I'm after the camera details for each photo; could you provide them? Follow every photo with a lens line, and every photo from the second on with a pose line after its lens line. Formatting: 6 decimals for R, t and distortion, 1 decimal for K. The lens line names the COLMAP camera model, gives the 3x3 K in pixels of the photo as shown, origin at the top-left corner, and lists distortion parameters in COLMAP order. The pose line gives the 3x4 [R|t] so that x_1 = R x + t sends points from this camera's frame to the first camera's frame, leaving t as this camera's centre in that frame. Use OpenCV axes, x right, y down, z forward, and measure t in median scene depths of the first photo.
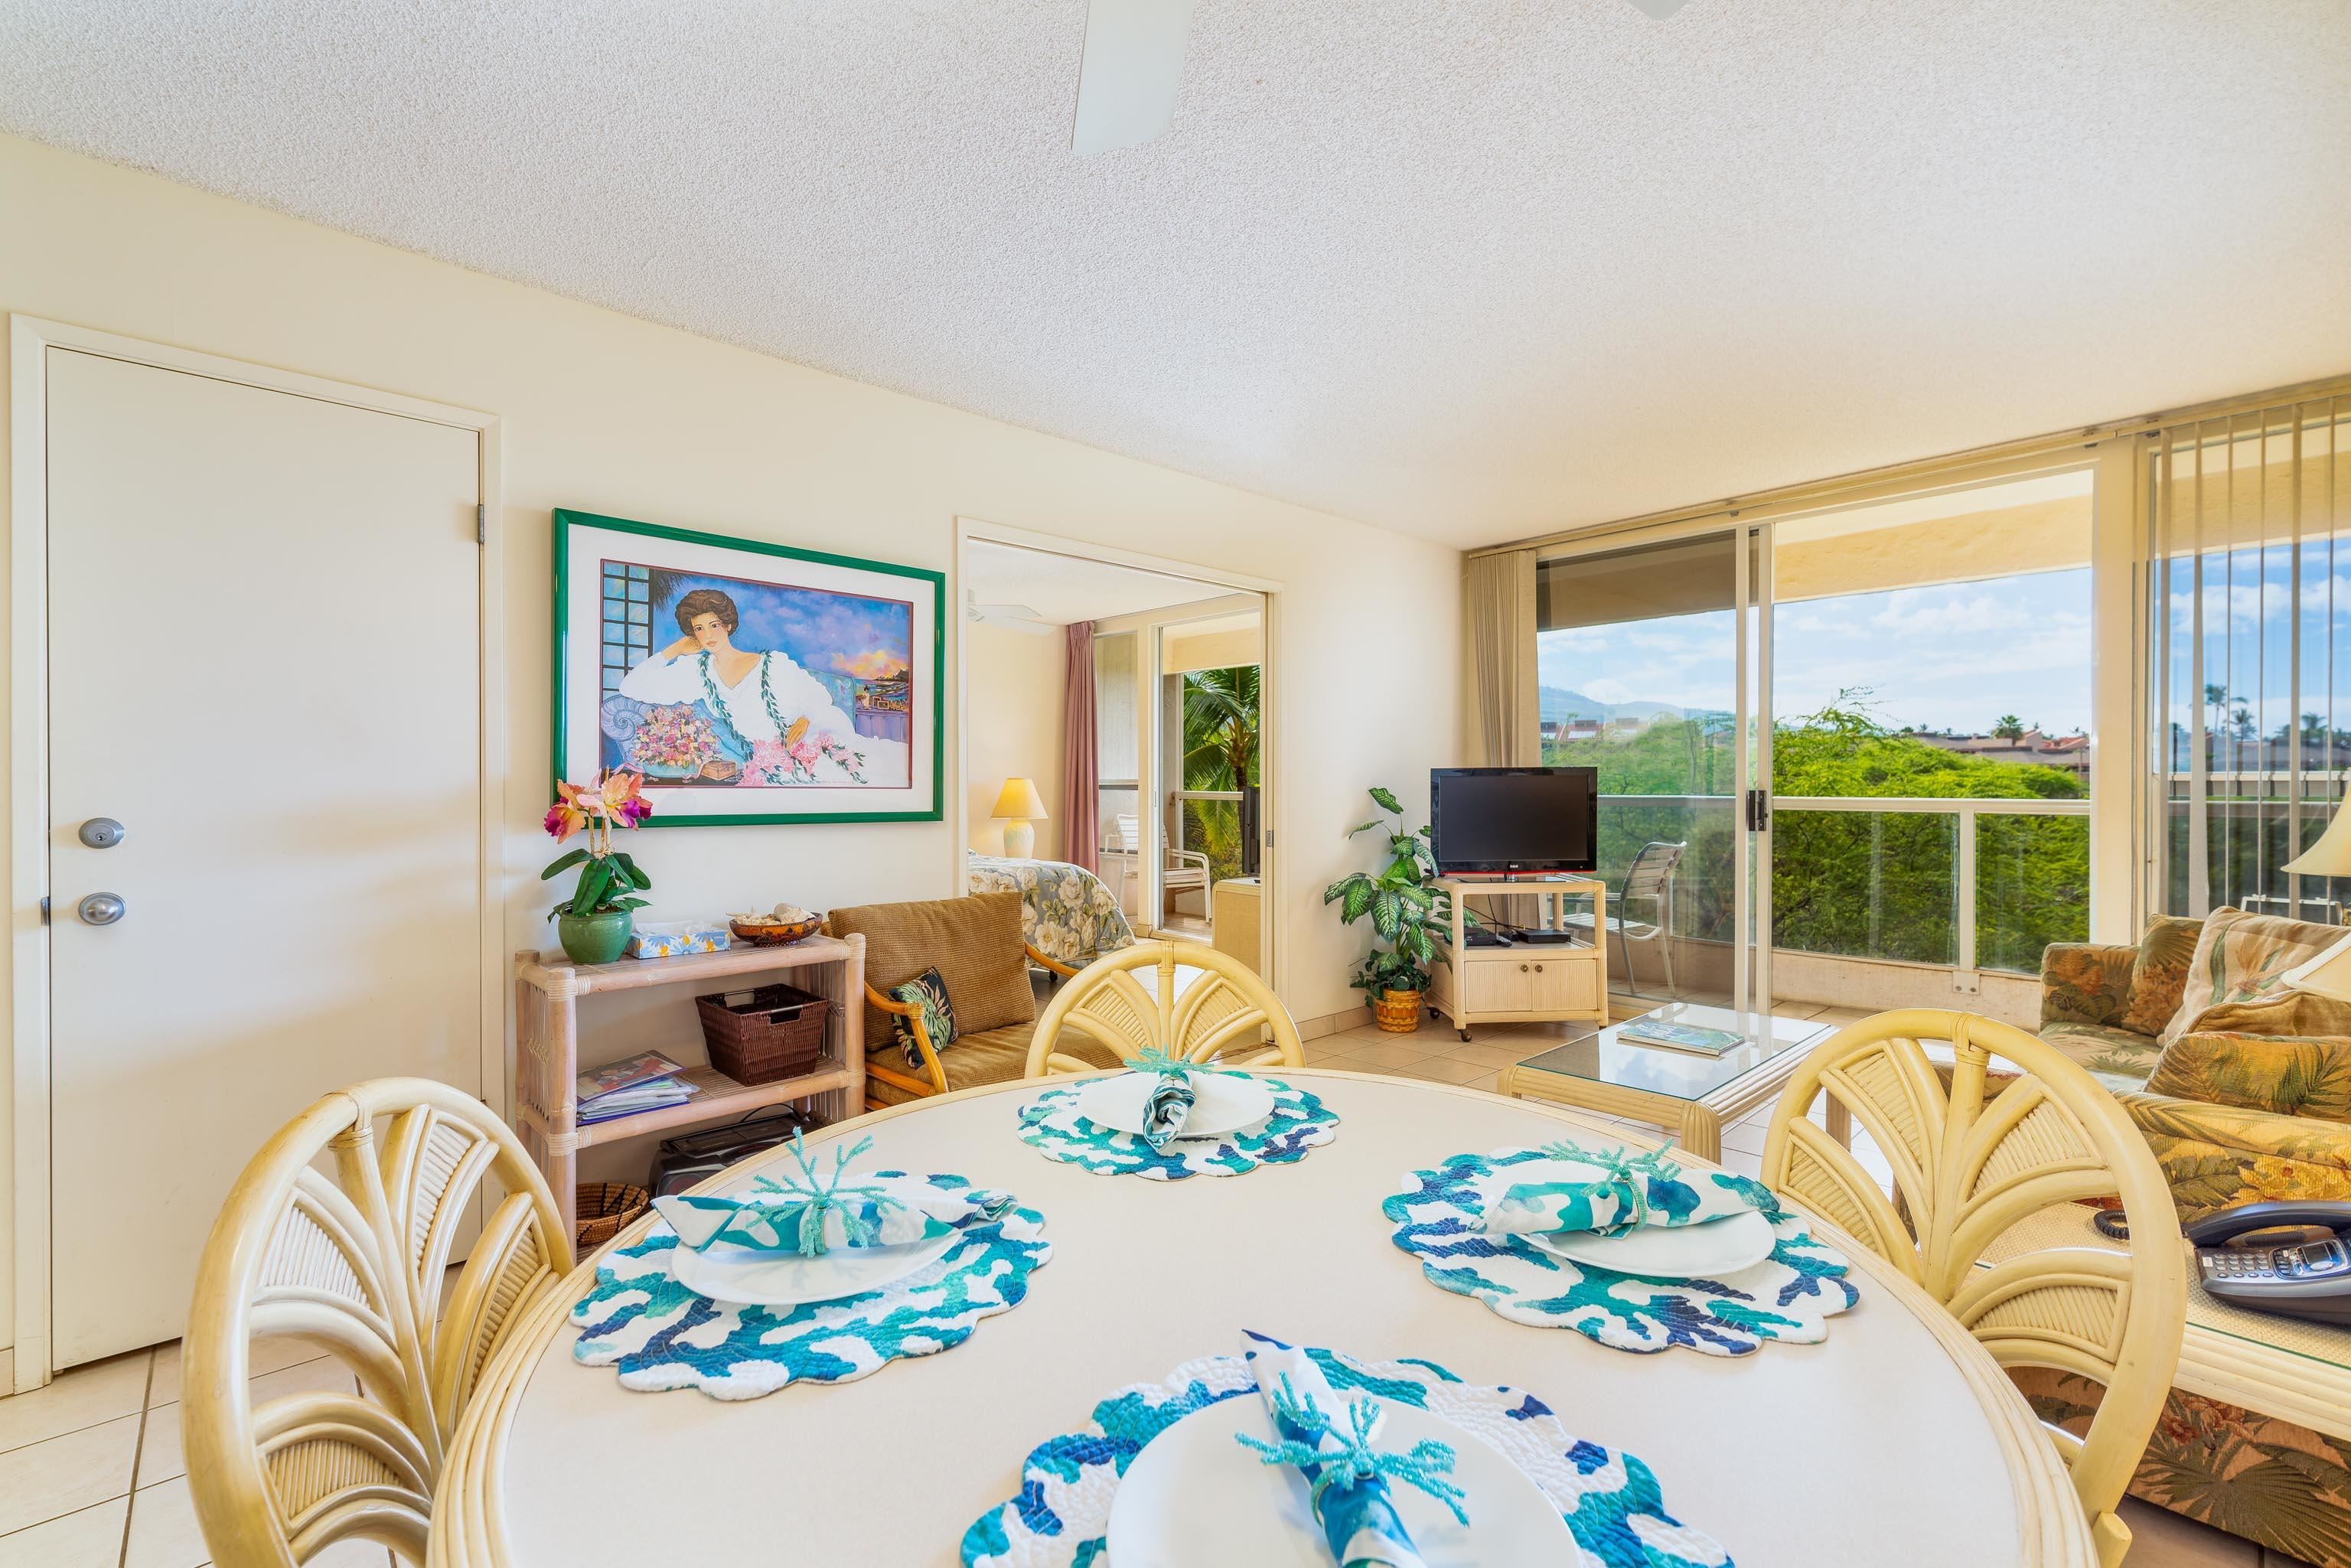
lens RADIAL K [[1005.8, 0, 1172.0], [0, 1005.8, 788.1], [0, 0, 1]] dist [0.001194, 0.000951]
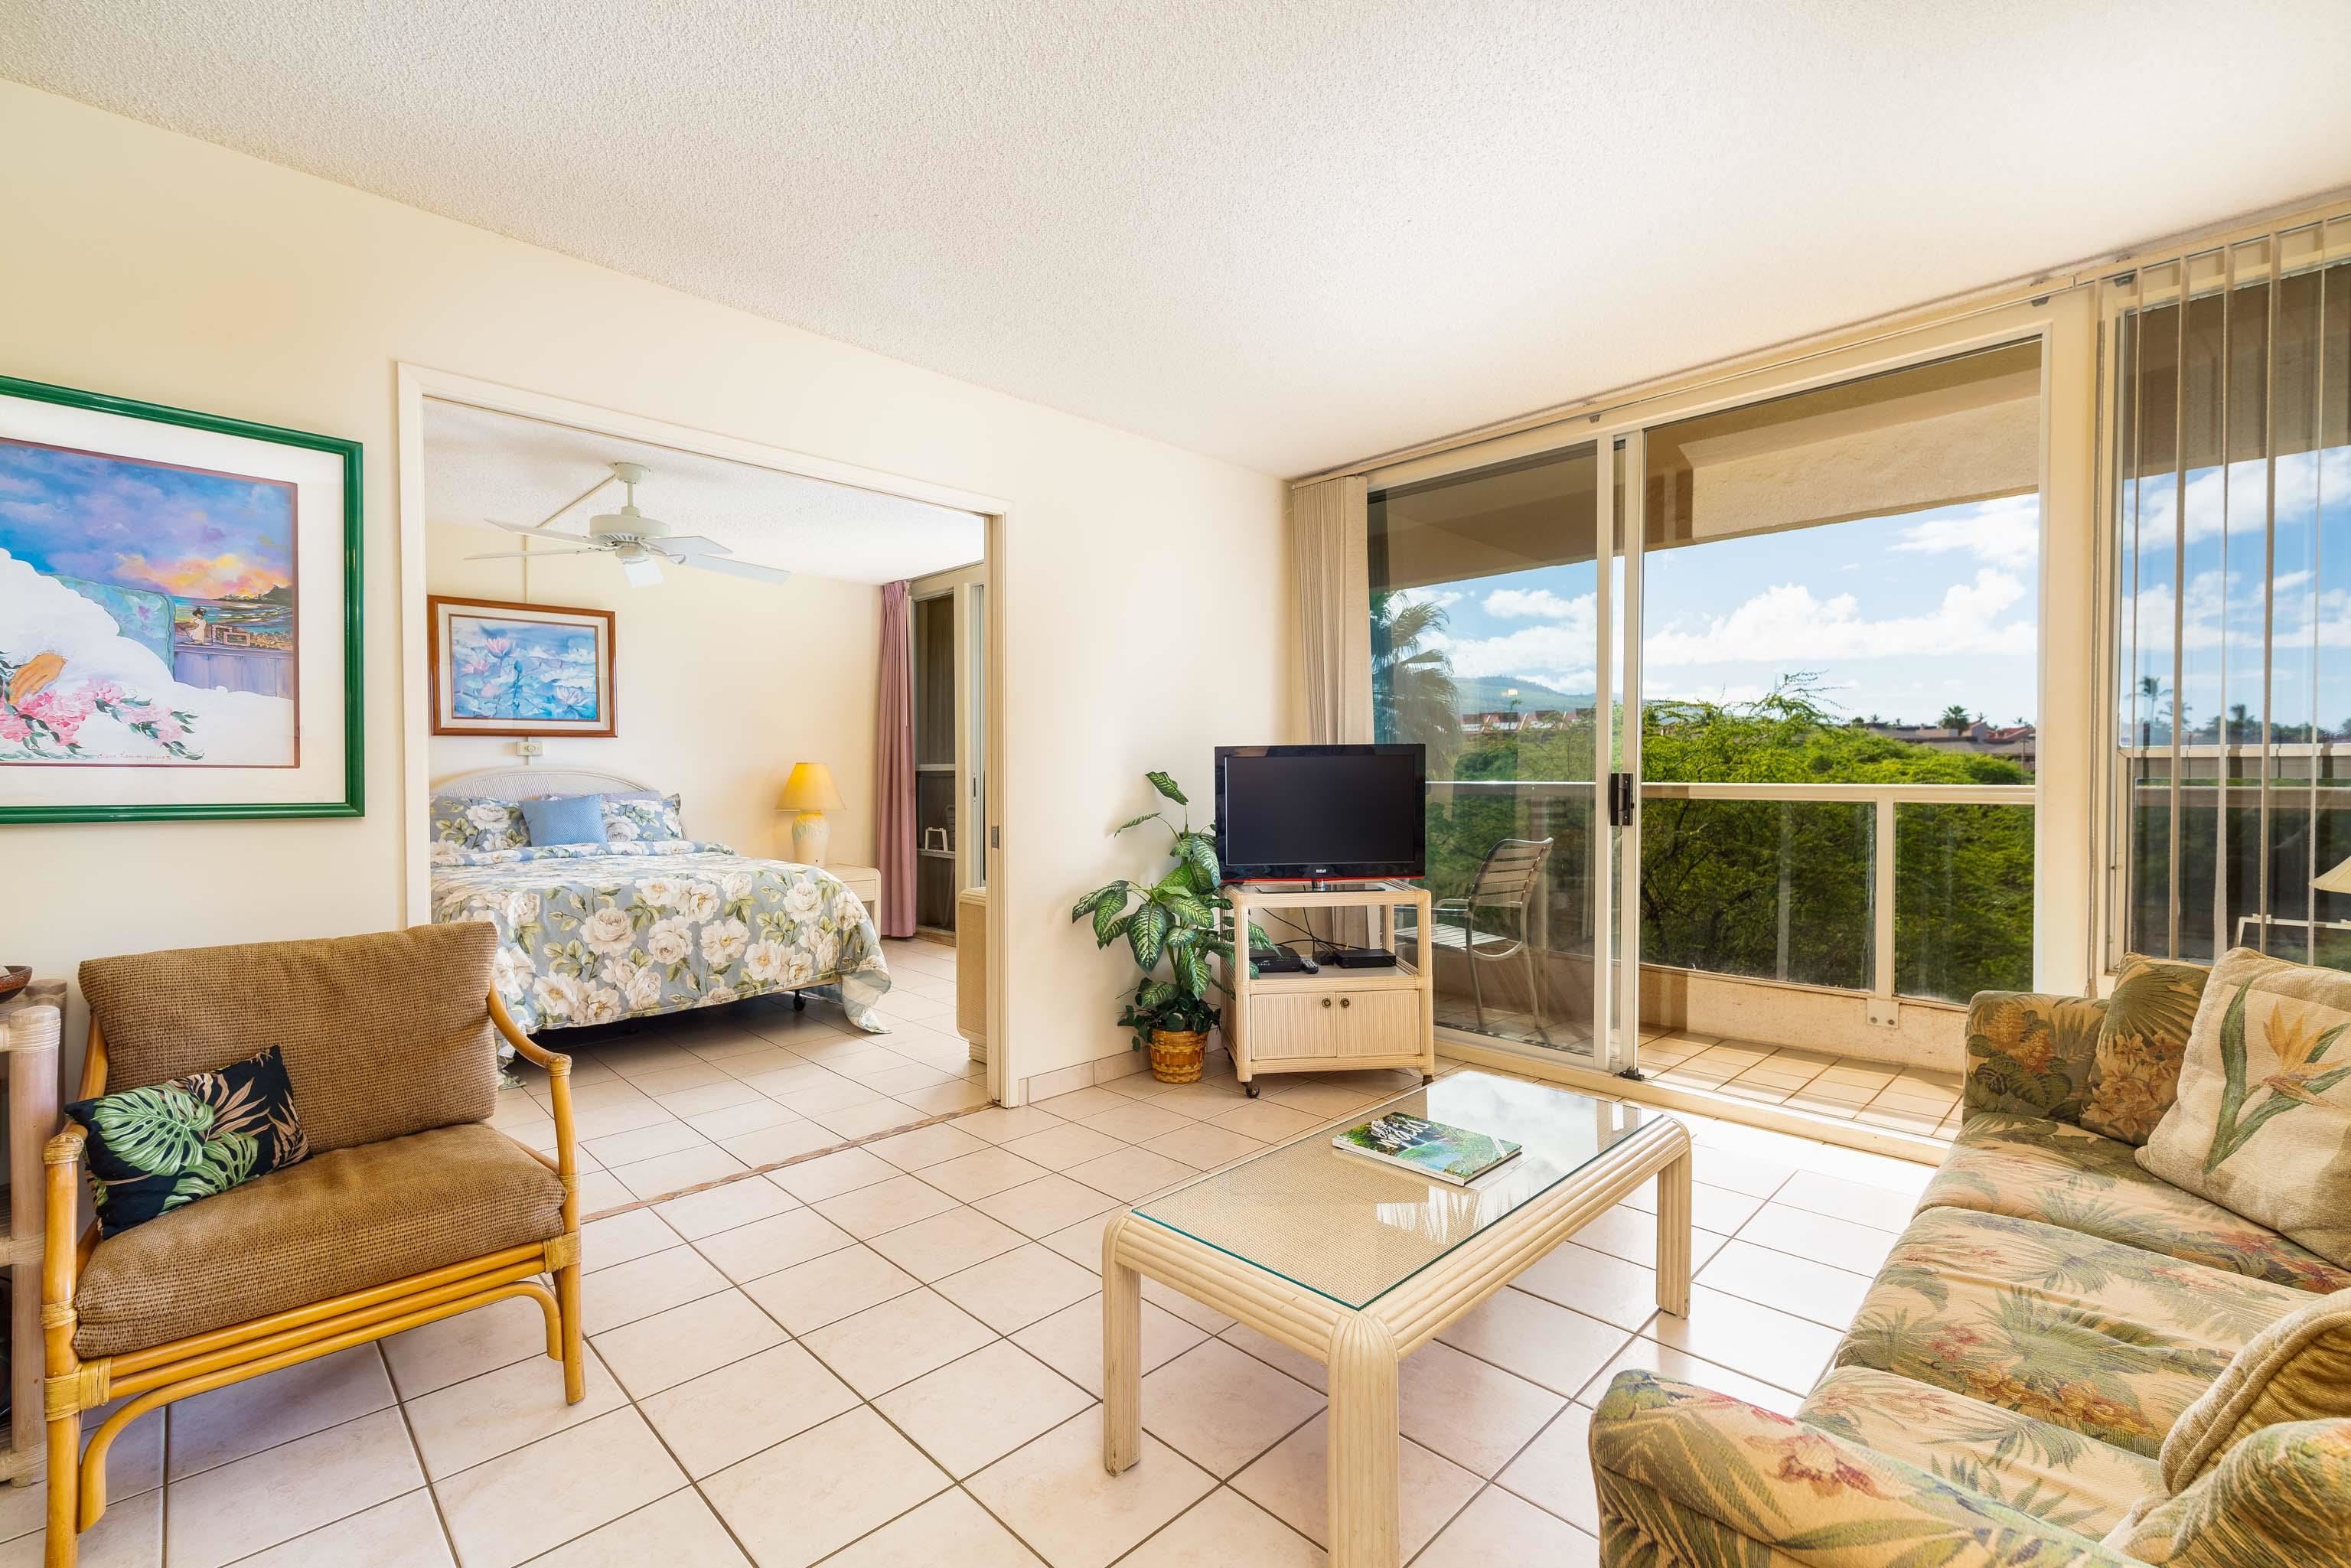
lens RADIAL K [[1005.8, 0, 1172.1], [0, 1005.8, 788.7], [0, 0, 1]] dist [0.001194, 0.000951]
pose [[0.999475, -0.001329, 0.032378, 0.291418], [0.000997, 0.999947, 0.010270, 0.008048], [-0.032389, -0.010232, 0.999423, 0.322812]]
